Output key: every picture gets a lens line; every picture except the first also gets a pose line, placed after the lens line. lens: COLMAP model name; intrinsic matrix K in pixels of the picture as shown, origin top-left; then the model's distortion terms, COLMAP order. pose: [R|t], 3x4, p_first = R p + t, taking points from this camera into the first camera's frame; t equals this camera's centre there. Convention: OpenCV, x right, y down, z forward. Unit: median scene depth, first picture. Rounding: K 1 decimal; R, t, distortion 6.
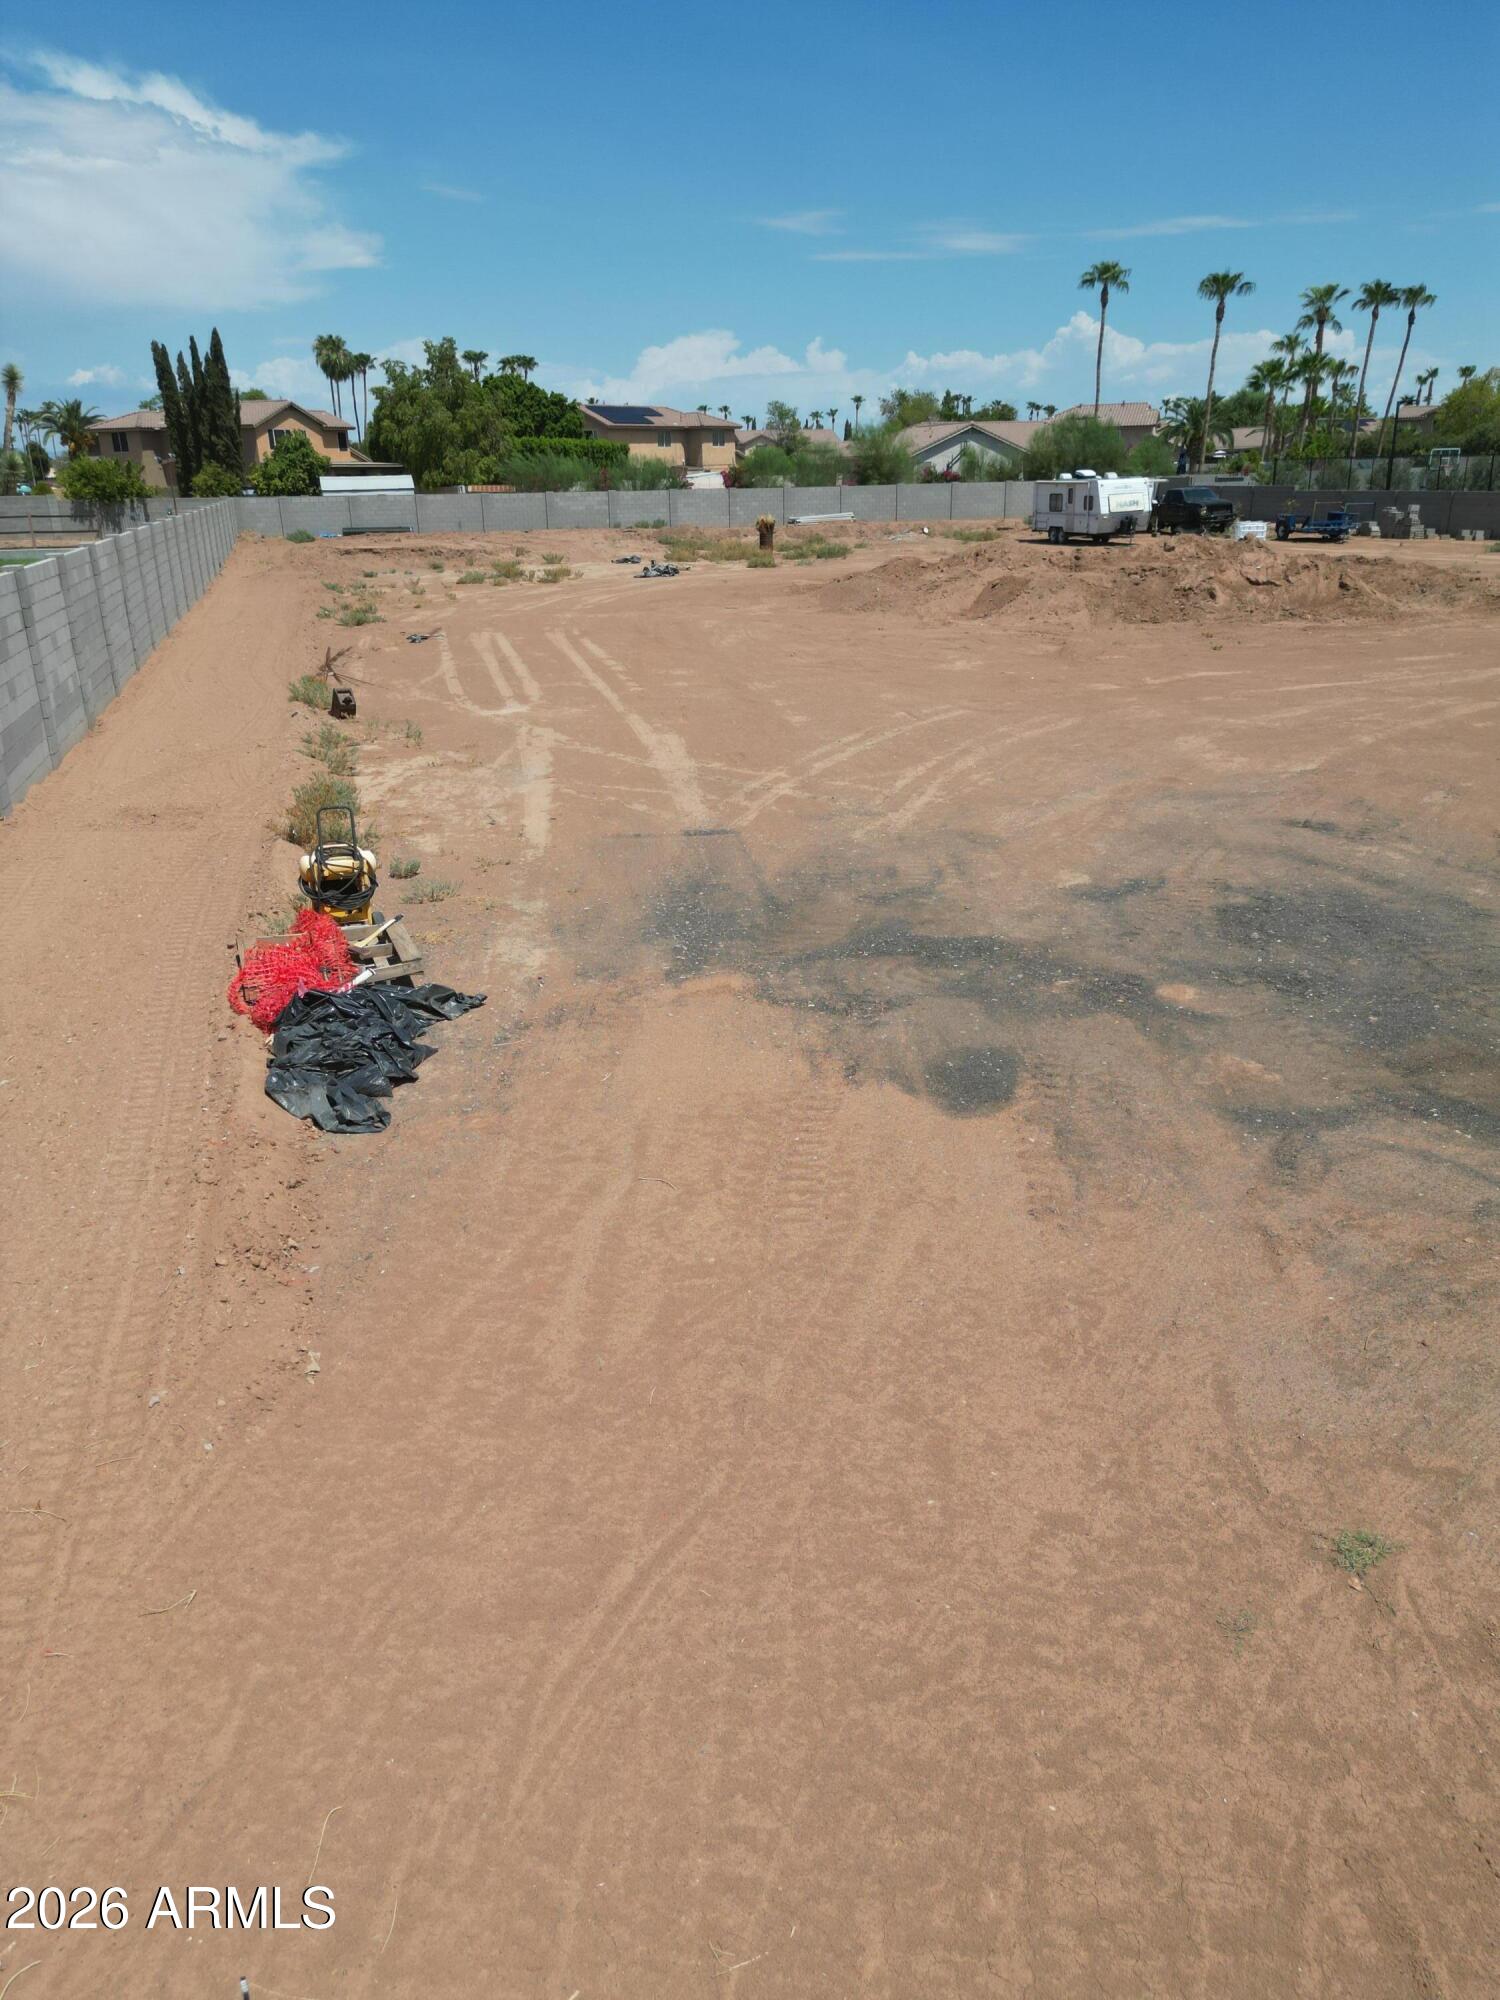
lens RADIAL K [[1404.2, 0, 750.9], [0, 1404.2, 1008.3], [0, 0, 1]] dist [0.068304, -0.063547]
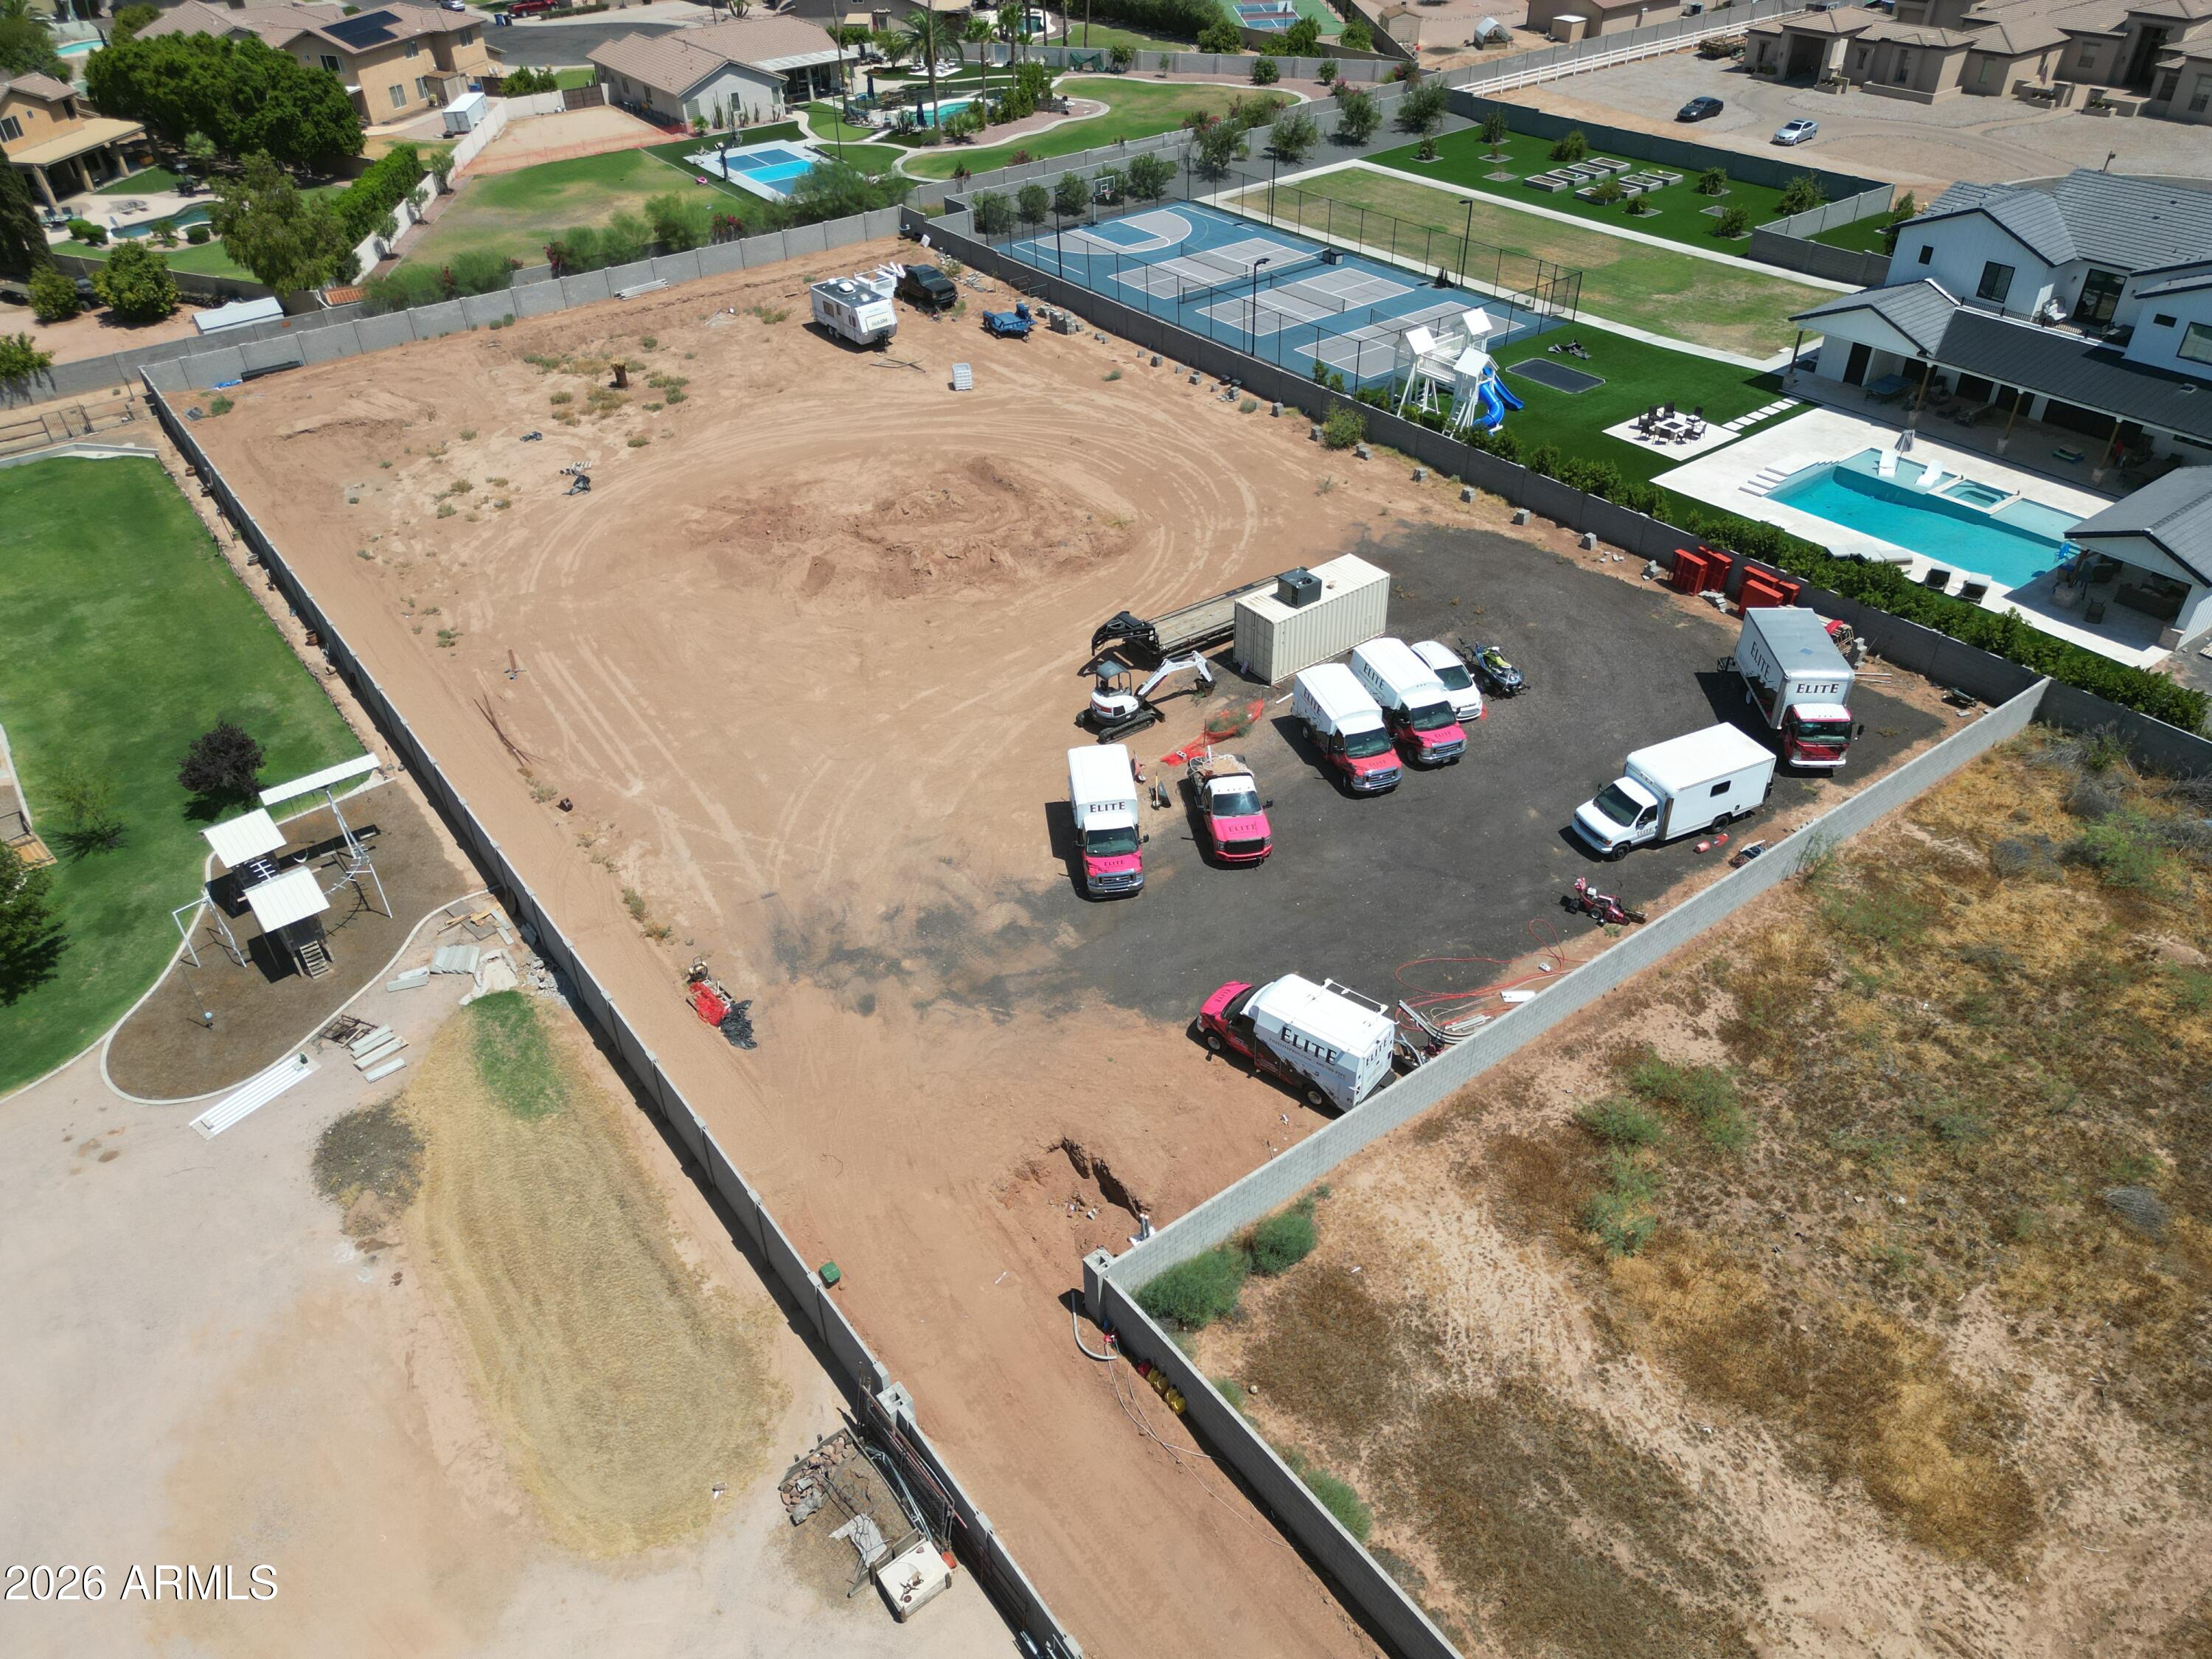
lens RADIAL K [[1553.1, 0, 1101.2], [0, 1553.1, 833.5], [0, 0, 1]] dist [0.068304, -0.063547]
pose [[0.937094, -0.212501, 0.276944, -0.266111], [0.130498, 0.949097, 0.286680, -1.148804], [-0.323767, -0.232506, 0.917124, -2.416589]]
